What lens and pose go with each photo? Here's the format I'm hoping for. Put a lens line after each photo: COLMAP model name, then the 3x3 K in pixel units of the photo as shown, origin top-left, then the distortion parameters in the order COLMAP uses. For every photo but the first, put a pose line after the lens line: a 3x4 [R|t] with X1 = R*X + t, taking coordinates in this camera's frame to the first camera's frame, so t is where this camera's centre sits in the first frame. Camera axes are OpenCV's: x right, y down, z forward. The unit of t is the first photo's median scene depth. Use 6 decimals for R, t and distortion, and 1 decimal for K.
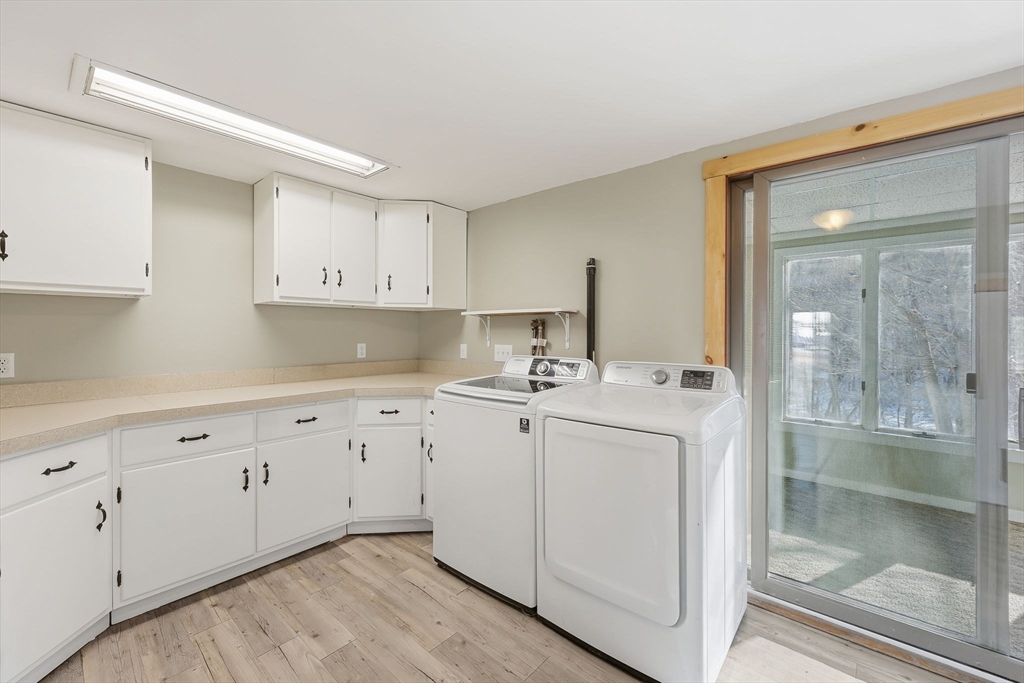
lens RADIAL K [[416.5, 0, 511.3], [0, 416.5, 332.7], [0, 0, 1]] dist [-0.000724, 0.000417]
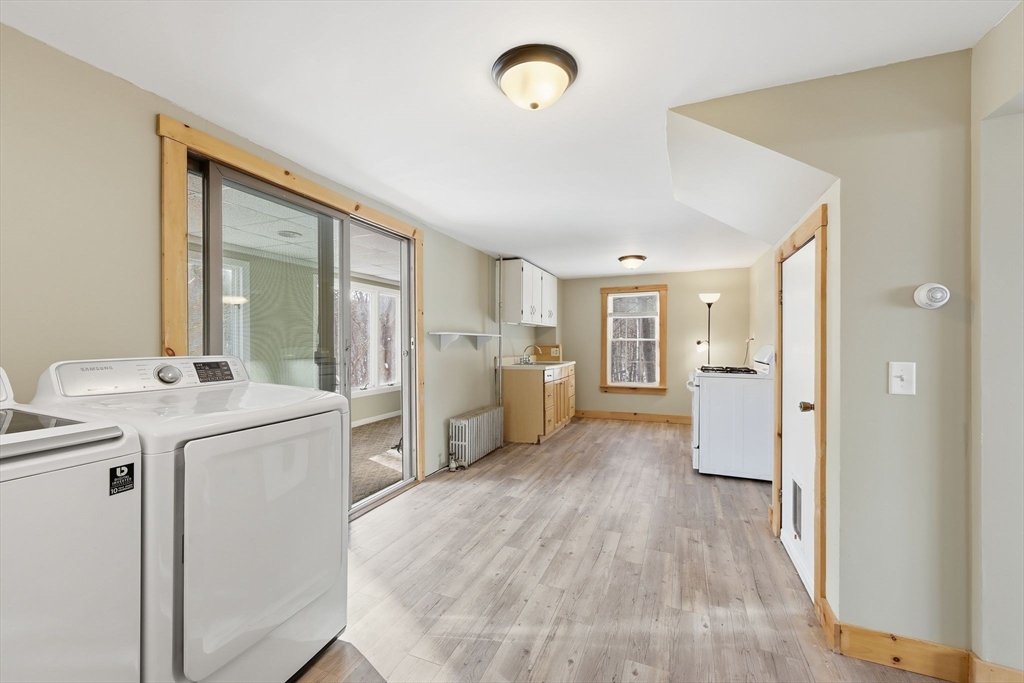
lens RADIAL K [[416.5, 0, 507.6], [0, 416.5, 341.5], [0, 0, 1]] dist [-0.000724, 0.000417]
pose [[-0.324394, -0.000184, 0.945922, -0.519644], [-0.000565, 1.000000, 0.000000, 0.039216], [-0.945922, -0.000535, -0.324394, 0.582506]]
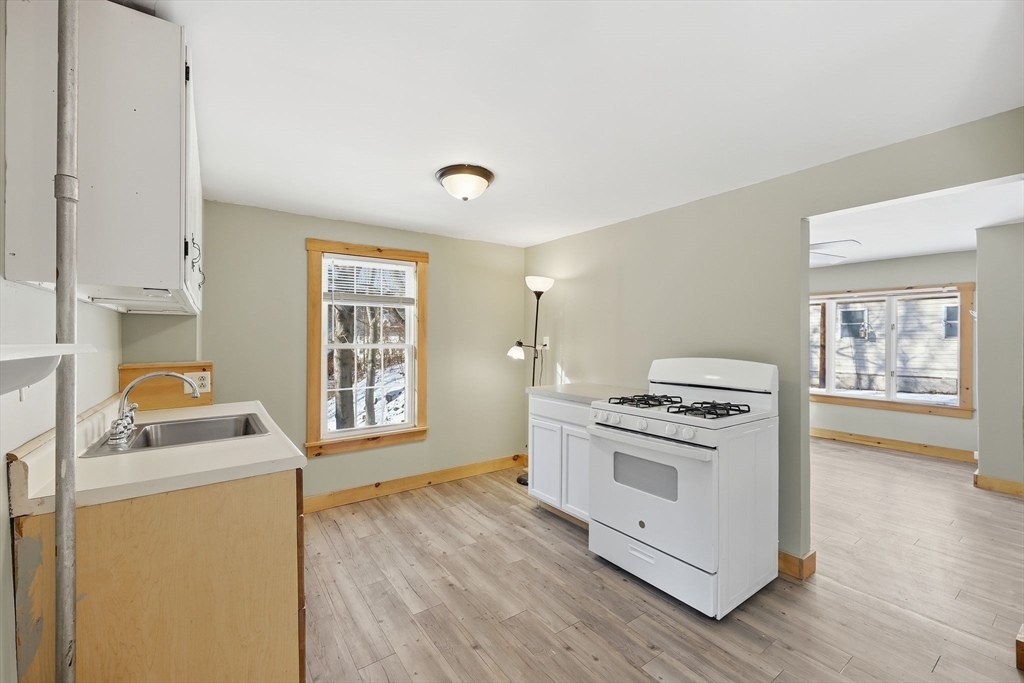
lens RADIAL K [[416.5, 0, 513.7], [0, 416.5, 343.7], [0, 0, 1]] dist [-0.000724, 0.000417]
pose [[-0.975644, -0.005046, 0.219302, 1.034563], [-0.002601, 0.999931, 0.011436, -0.002344], [-0.219344, 0.010587, -0.975590, 0.217139]]
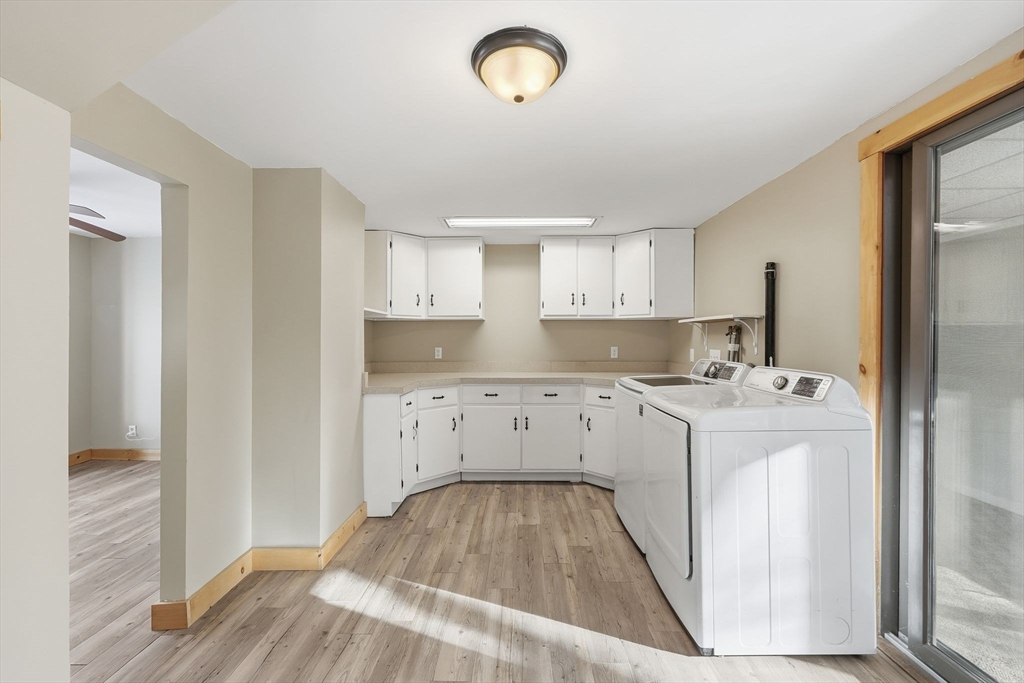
lens RADIAL K [[416.5, 0, 513.8], [0, 416.5, 338.7], [0, 0, 1]] dist [-0.000724, 0.000417]
pose [[0.646639, 0.000308, -0.762796, 0.621236], [-0.001676, 0.999998, -0.001018, 0.003542], [0.762794, 0.001937, 0.646638, -0.107351]]
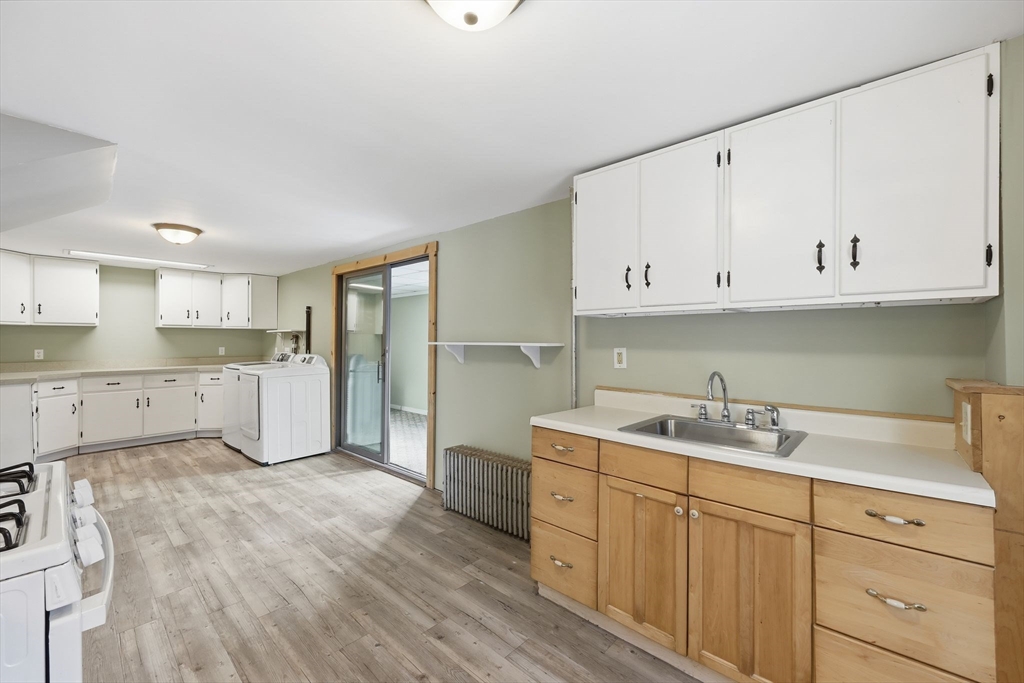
lens RADIAL K [[416.5, 0, 511.4], [0, 416.5, 338.7], [0, 0, 1]] dist [-0.000724, 0.000417]
pose [[0.999749, 0.000091, -0.022399, 1.441282], [-0.000241, 0.999978, -0.006685, 0.000023], [0.022398, 0.006688, 0.999727, -1.237581]]
